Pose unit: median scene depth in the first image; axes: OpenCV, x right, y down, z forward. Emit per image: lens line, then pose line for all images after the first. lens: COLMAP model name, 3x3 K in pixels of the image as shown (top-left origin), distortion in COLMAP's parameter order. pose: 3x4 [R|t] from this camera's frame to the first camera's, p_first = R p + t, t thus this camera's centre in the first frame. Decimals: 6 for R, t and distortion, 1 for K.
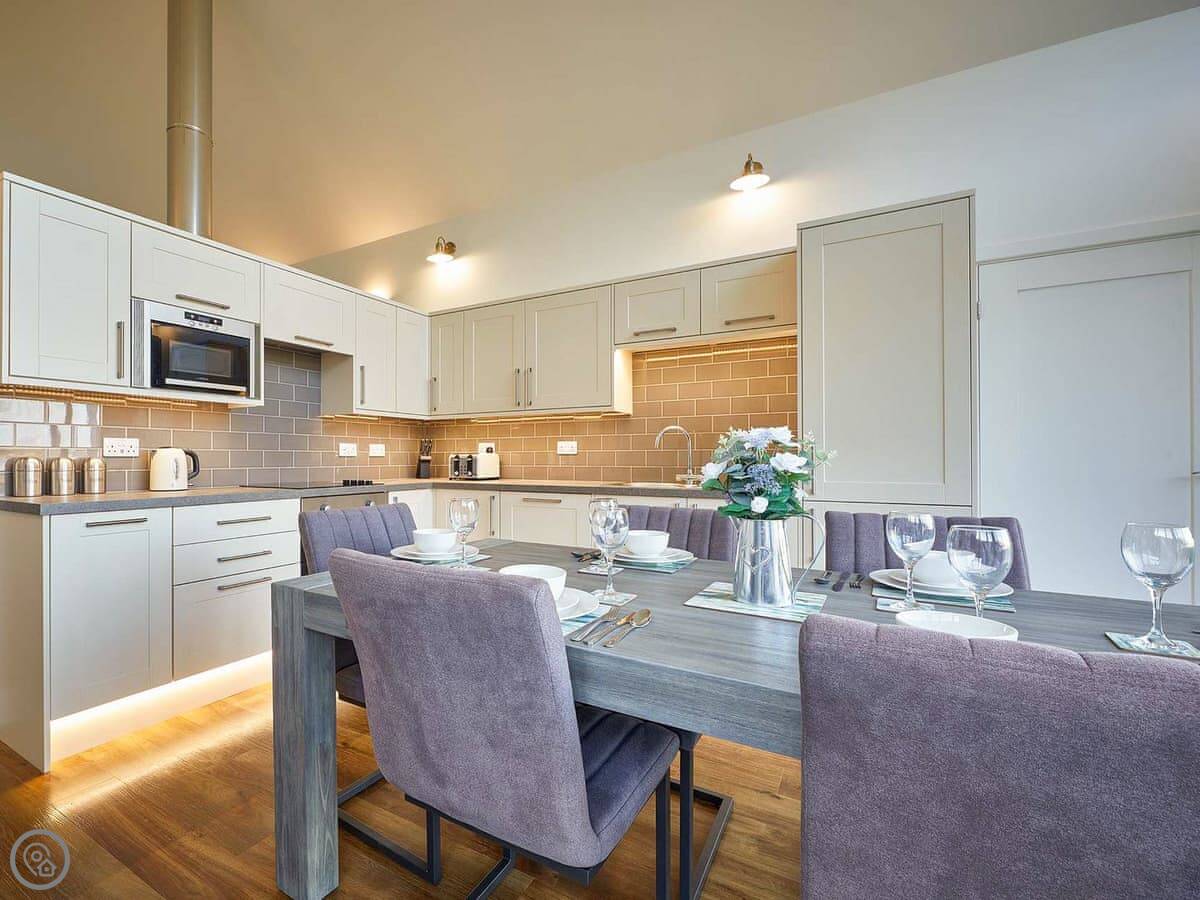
lens RADIAL K [[536.3, 0, 539.3], [0, 536.3, 448.4], [0, 0, 1]] dist [-0.011845, -0.002262]
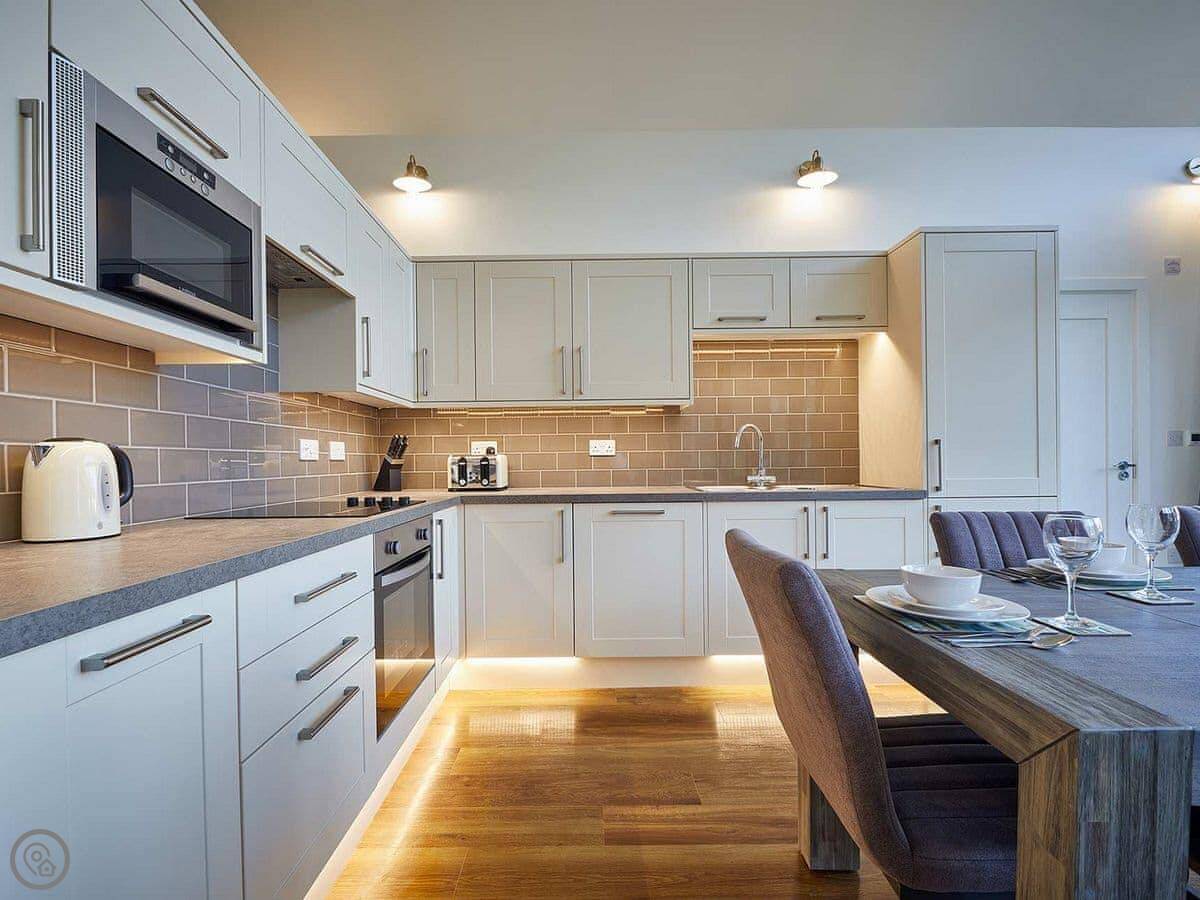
lens RADIAL K [[536.3, 0, 596.5], [0, 536.3, 462.2], [0, 0, 1]] dist [-0.011845, -0.002262]
pose [[0.861289, -0.009828, 0.508020, -0.415241], [0.000732, 0.999836, 0.018101, 0.006636], [-0.508114, -0.015218, 0.861155, 0.311780]]
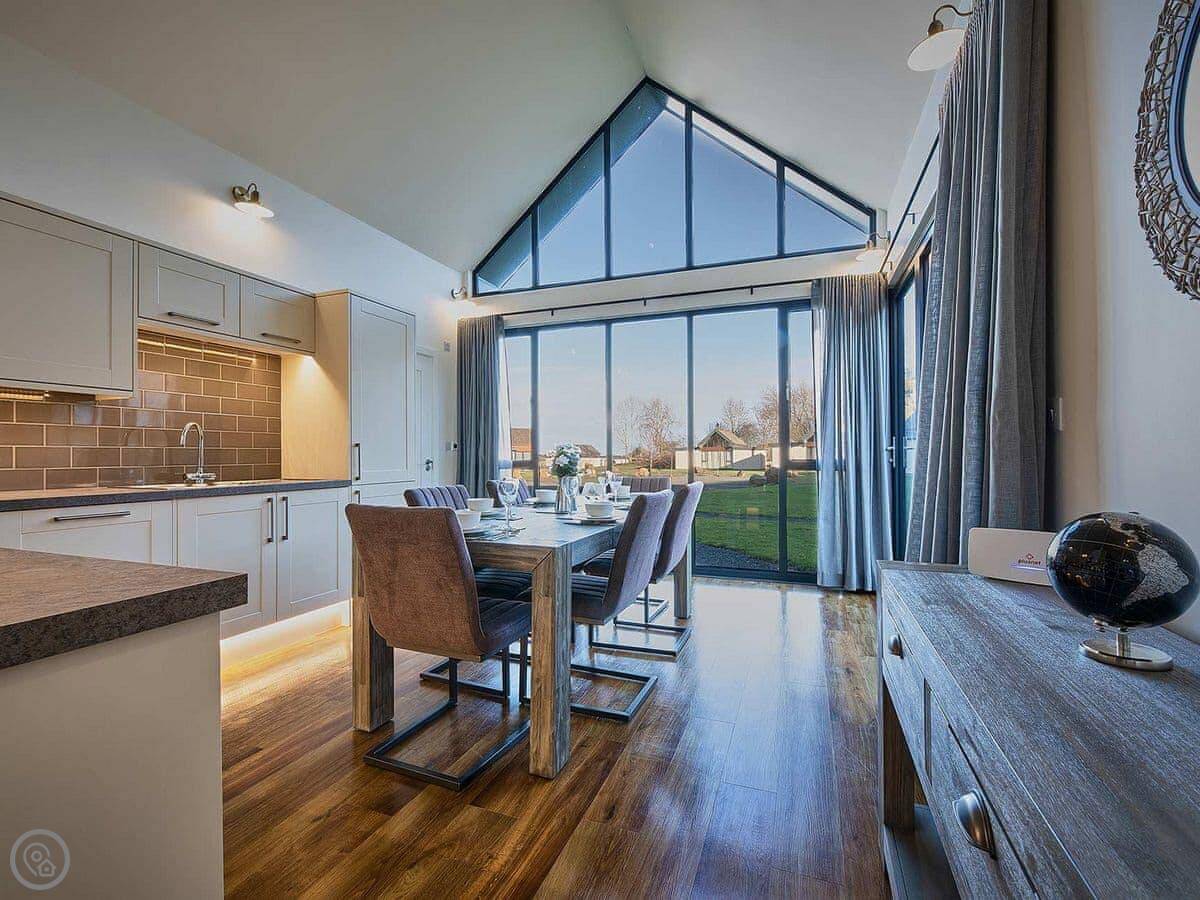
lens RADIAL K [[476.9, 0, 601.1], [0, 476.9, 452.0], [0, 0, 1]] dist [-0.031186, -0.000203]
pose [[-0.171687, 0.007879, 0.985120, -0.622808], [-0.014225, 0.999844, -0.010476, 0.008303], [-0.985049, -0.015812, -0.171548, 0.401187]]
